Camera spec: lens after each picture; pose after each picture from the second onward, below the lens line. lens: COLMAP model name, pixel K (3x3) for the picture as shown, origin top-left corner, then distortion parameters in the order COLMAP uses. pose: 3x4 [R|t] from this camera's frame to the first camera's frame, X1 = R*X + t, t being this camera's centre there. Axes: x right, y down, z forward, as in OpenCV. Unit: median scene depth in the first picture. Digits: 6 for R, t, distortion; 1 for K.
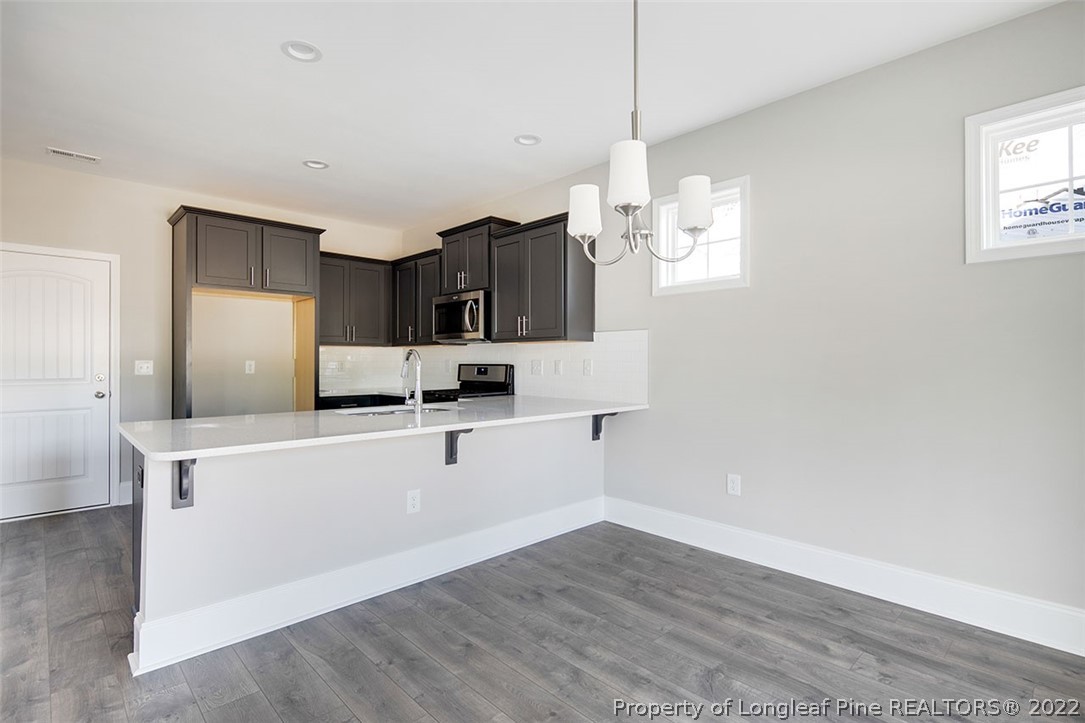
lens RADIAL K [[528.1, 0, 543.6], [0, 528.1, 355.3], [0, 0, 1]] dist [0.001986, -0.001437]
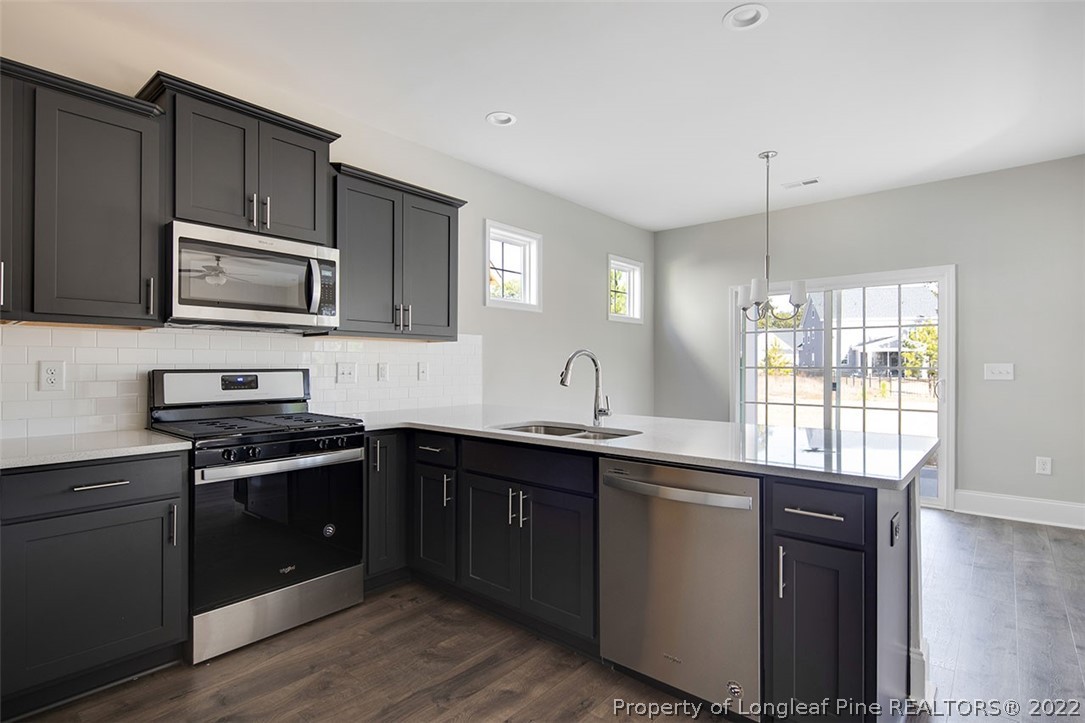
lens RADIAL K [[528.1, 0, 543.9], [0, 528.1, 361.2], [0, 0, 1]] dist [0.001986, -0.001437]
pose [[-0.074705, -0.014803, 0.997096, -0.754806], [-0.009008, 0.999859, 0.014169, -0.004338], [-0.997165, -0.007924, -0.074828, 0.732034]]
